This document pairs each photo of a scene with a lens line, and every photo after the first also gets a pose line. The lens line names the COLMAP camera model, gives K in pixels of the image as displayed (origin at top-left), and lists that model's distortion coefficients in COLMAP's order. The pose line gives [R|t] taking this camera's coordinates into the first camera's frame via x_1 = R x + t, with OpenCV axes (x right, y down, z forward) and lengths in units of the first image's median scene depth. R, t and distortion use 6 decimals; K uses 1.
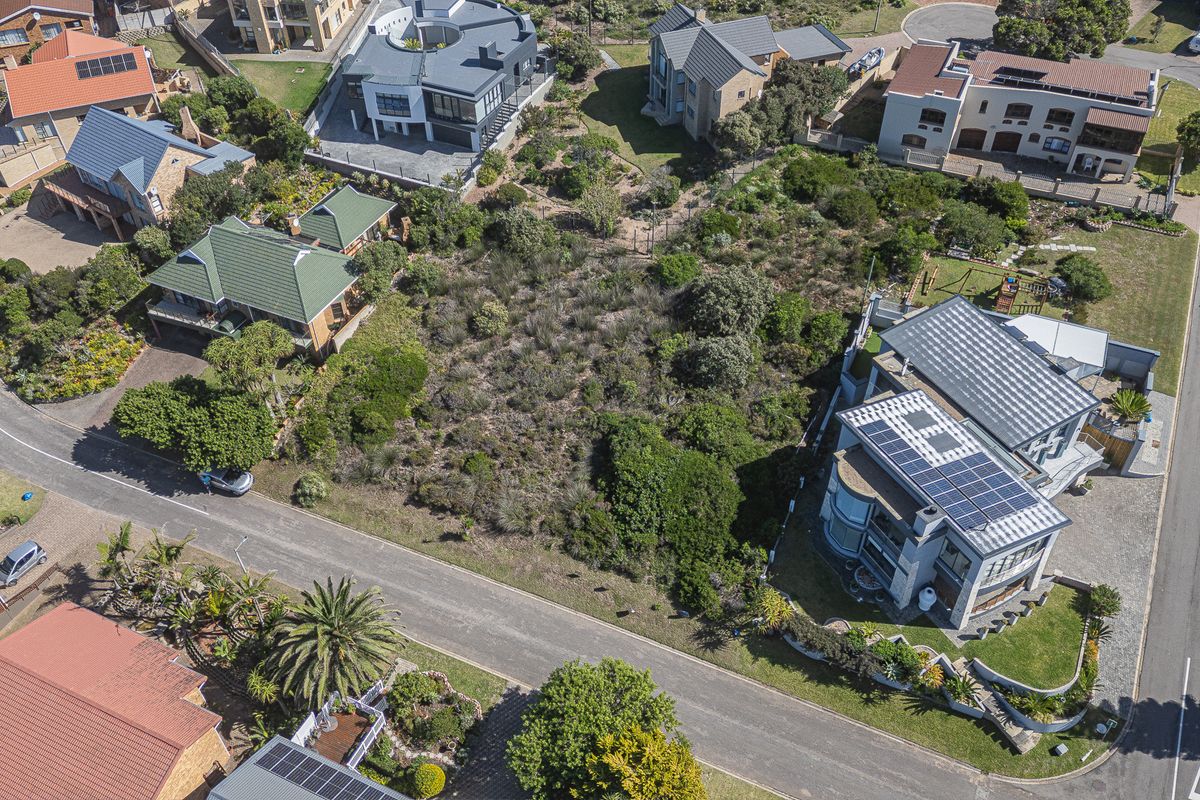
lens RADIAL K [[994.5, 0, 600.0], [0, 994.5, 400.0], [0, 0, 1]] dist [0.070139, -0.080137]
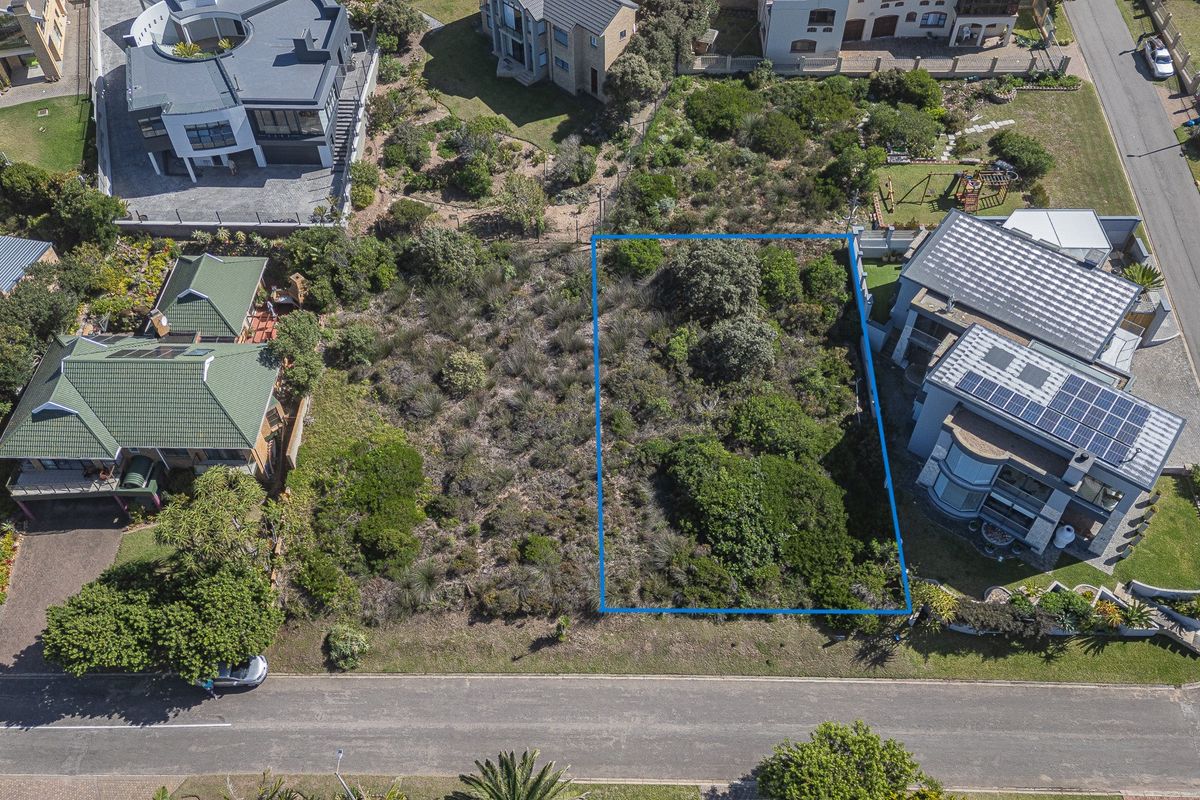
lens RADIAL K [[994.5, 0, 600.0], [0, 994.5, 400.0], [0, 0, 1]] dist [0.070139, -0.080137]
pose [[0.915119, -0.304478, 0.264294, -0.225673], [0.274737, 0.950683, 0.143949, -0.142525], [-0.295089, -0.059119, 0.953639, 0.157288]]
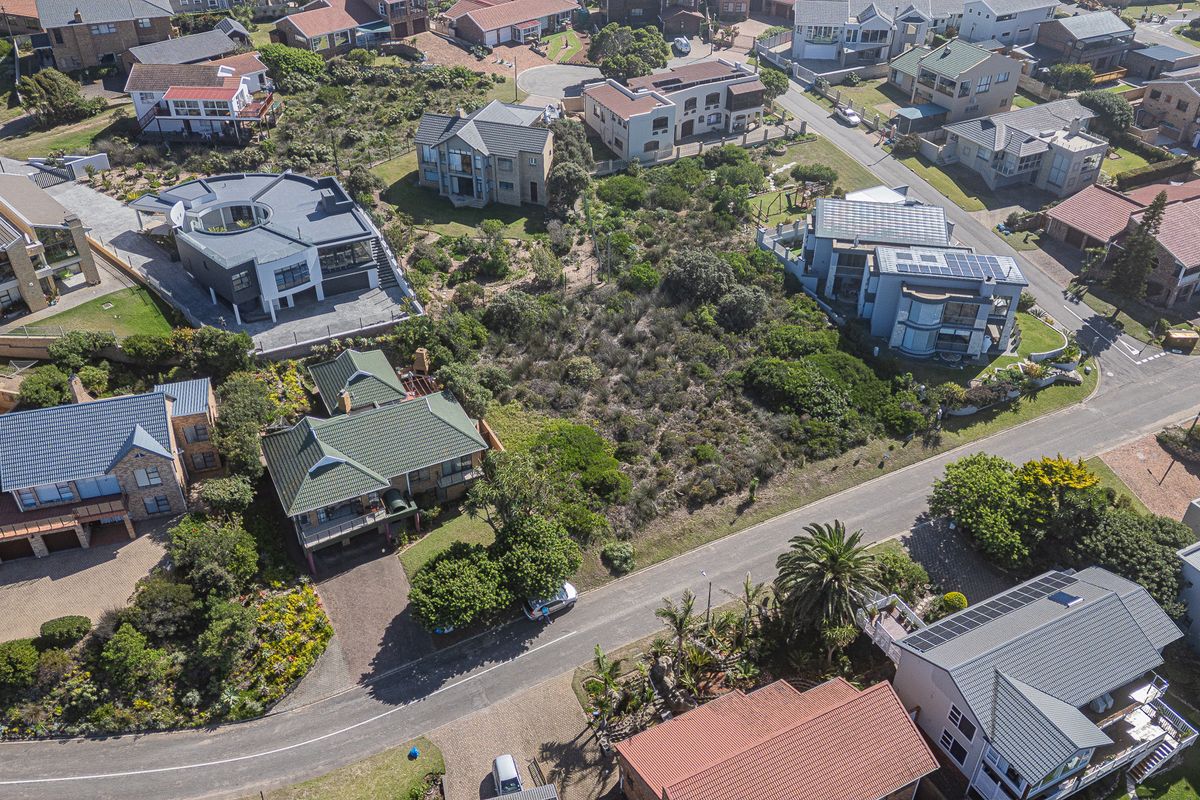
lens RADIAL K [[994.5, 0, 600.0], [0, 994.5, 400.0], [0, 0, 1]] dist [0.070139, -0.080137]
pose [[0.611065, -0.452567, 0.649448, -0.804081], [0.536304, 0.840144, 0.080846, -0.128584], [-0.582218, 0.298900, 0.756096, 0.151132]]
